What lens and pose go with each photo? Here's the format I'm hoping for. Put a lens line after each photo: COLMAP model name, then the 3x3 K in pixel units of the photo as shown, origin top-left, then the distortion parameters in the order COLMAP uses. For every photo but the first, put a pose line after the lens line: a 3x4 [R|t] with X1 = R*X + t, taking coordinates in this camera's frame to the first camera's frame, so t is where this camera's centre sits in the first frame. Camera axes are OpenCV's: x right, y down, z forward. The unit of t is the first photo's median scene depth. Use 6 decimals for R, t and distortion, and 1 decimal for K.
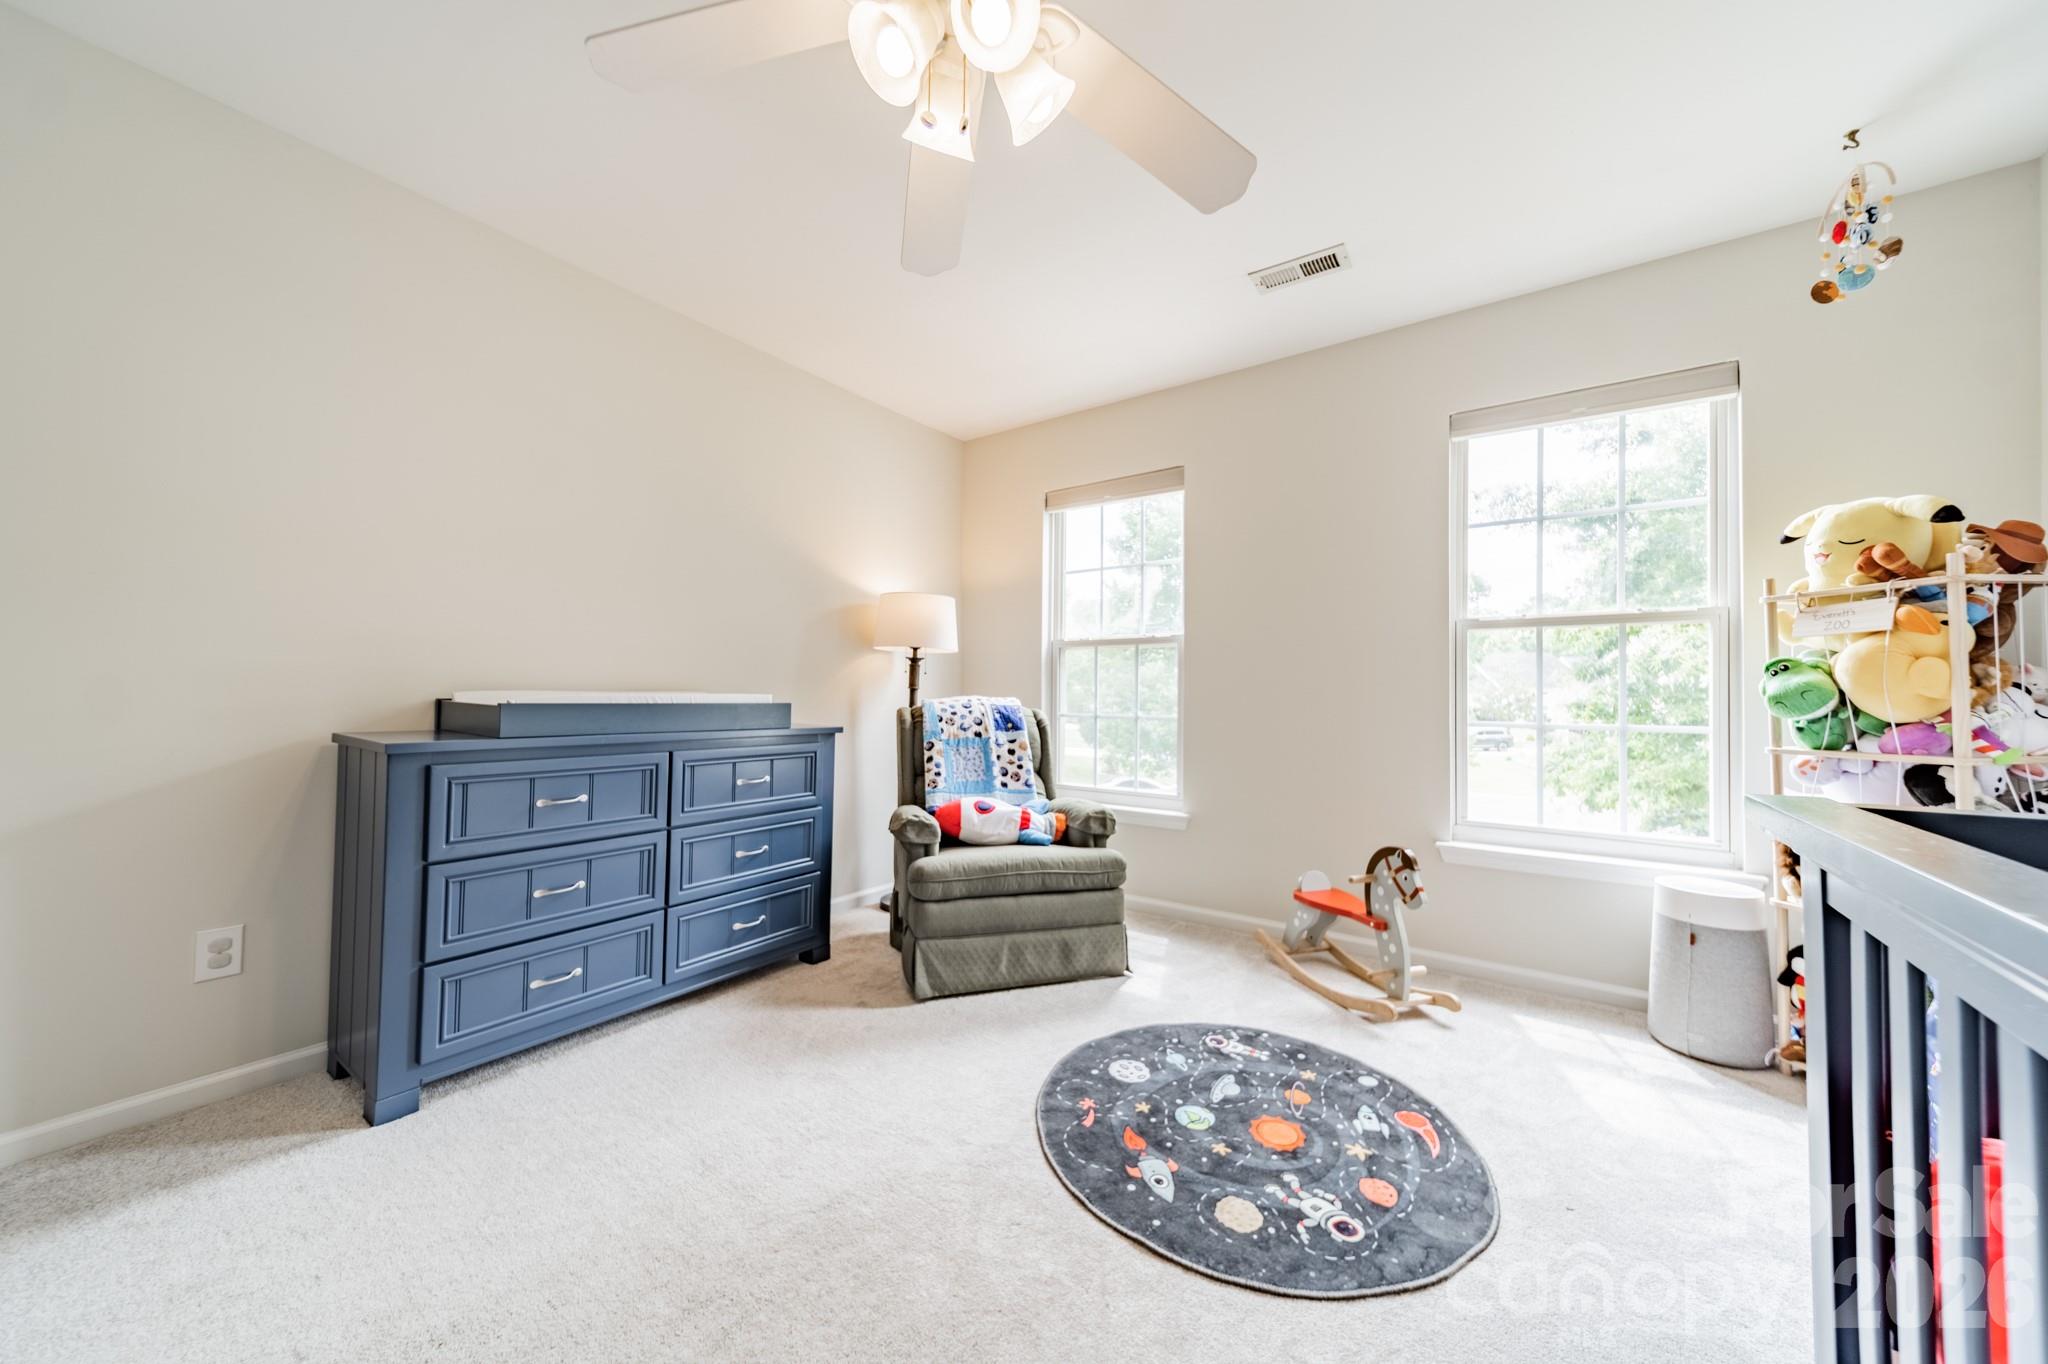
lens RADIAL K [[720.6, 0, 1031.2], [0, 720.6, 682.8], [0, 0, 1]] dist [0.007331, 0.000186]
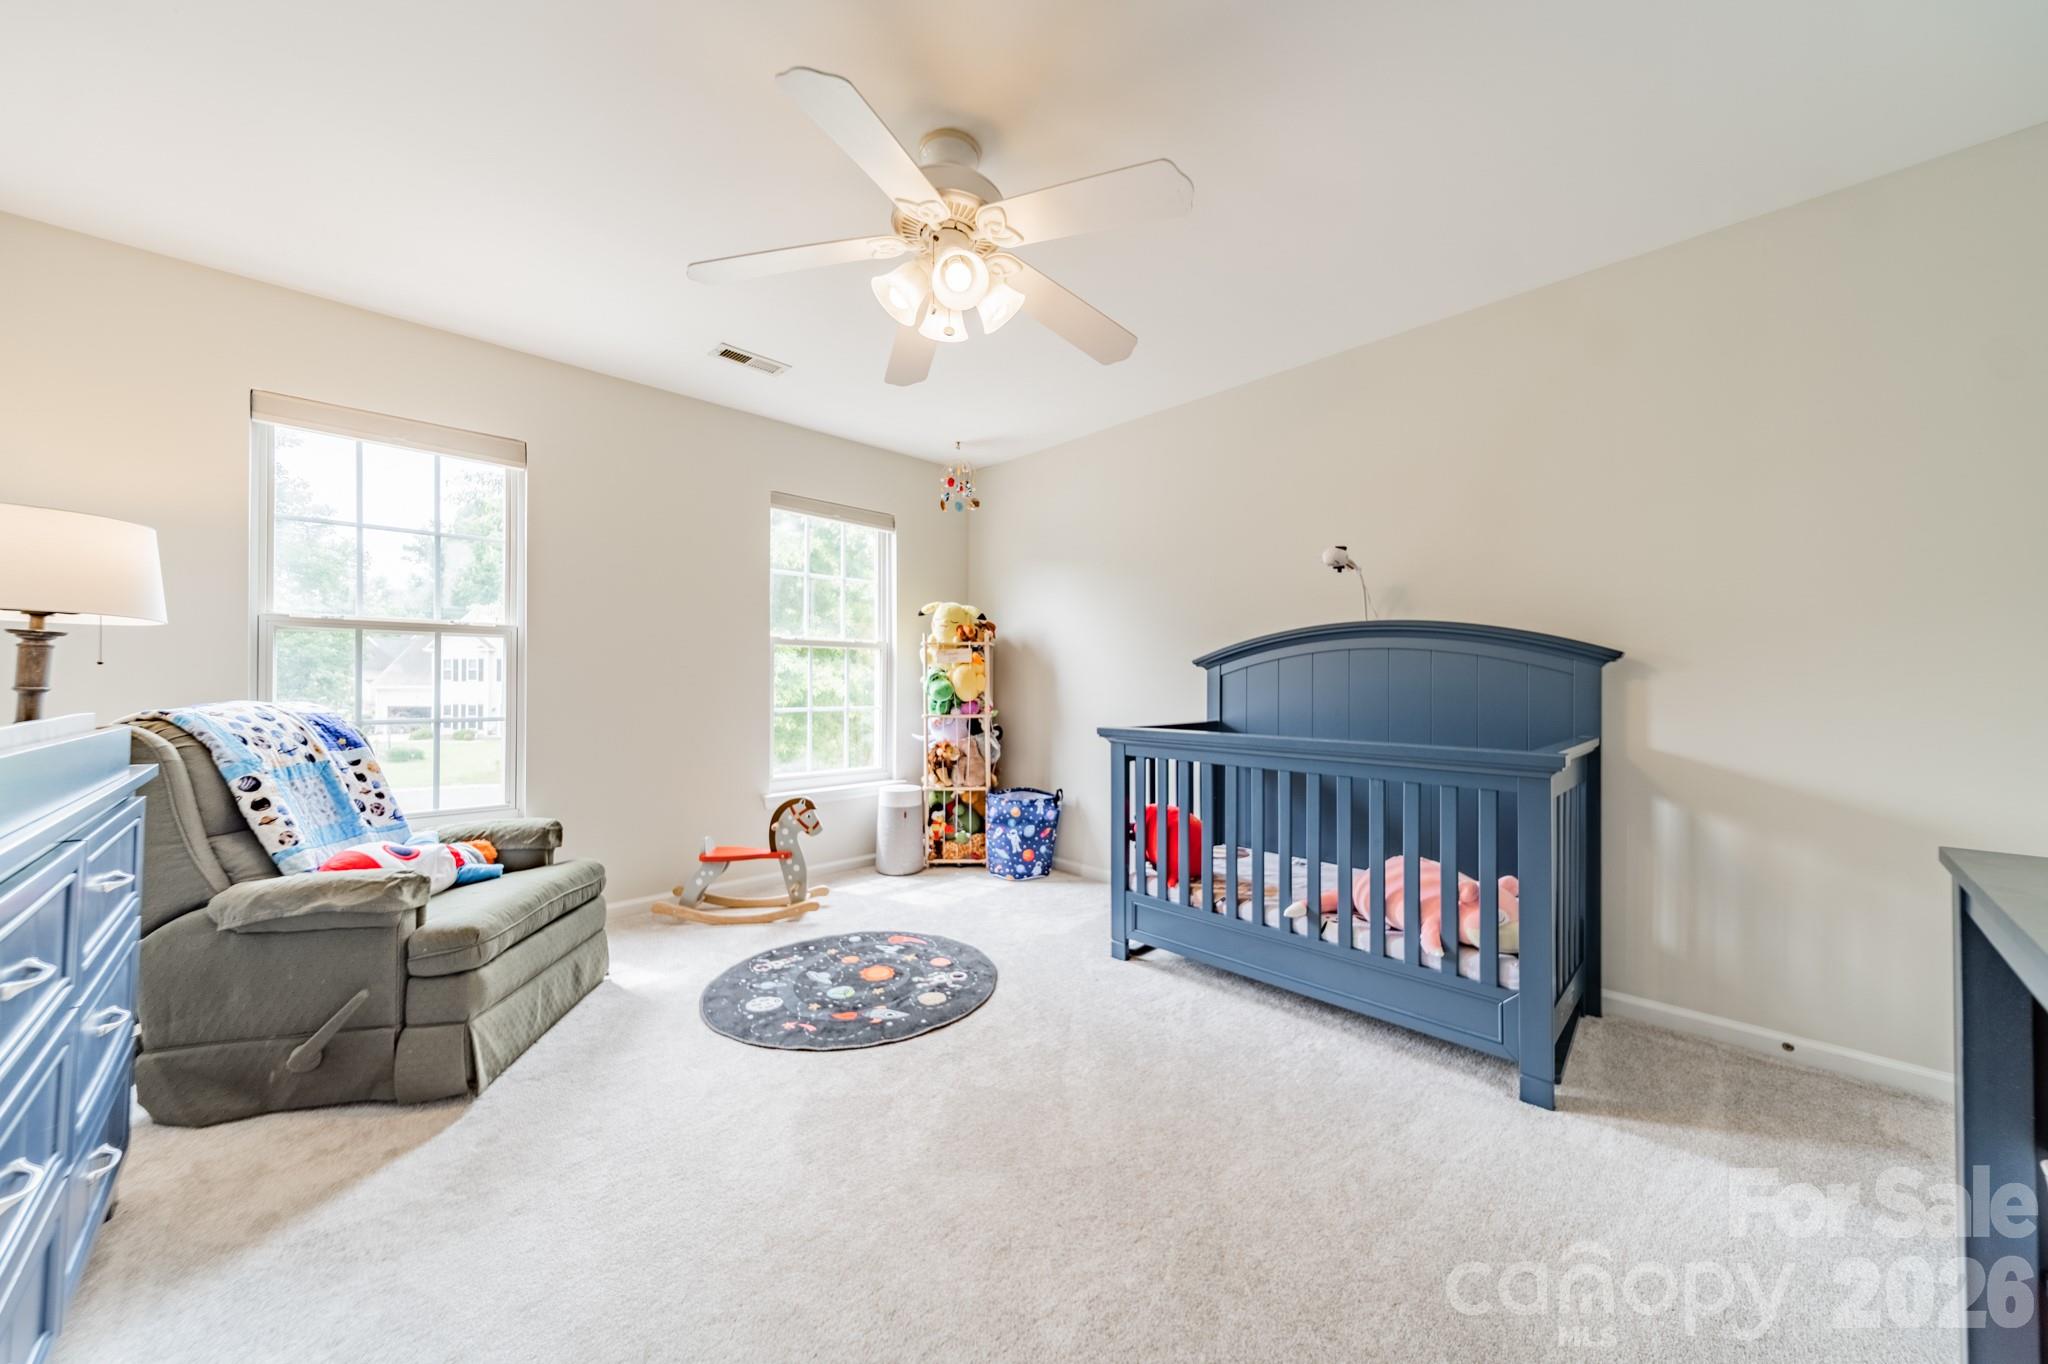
lens RADIAL K [[720.6, 0, 1031.2], [0, 720.6, 682.8], [0, 0, 1]] dist [0.007331, 0.000186]
pose [[0.176564, -0.005149, 0.984276, -0.970737], [-0.019102, 0.999780, 0.008656, -0.026981], [-0.984104, -0.020330, 0.176427, 0.341150]]
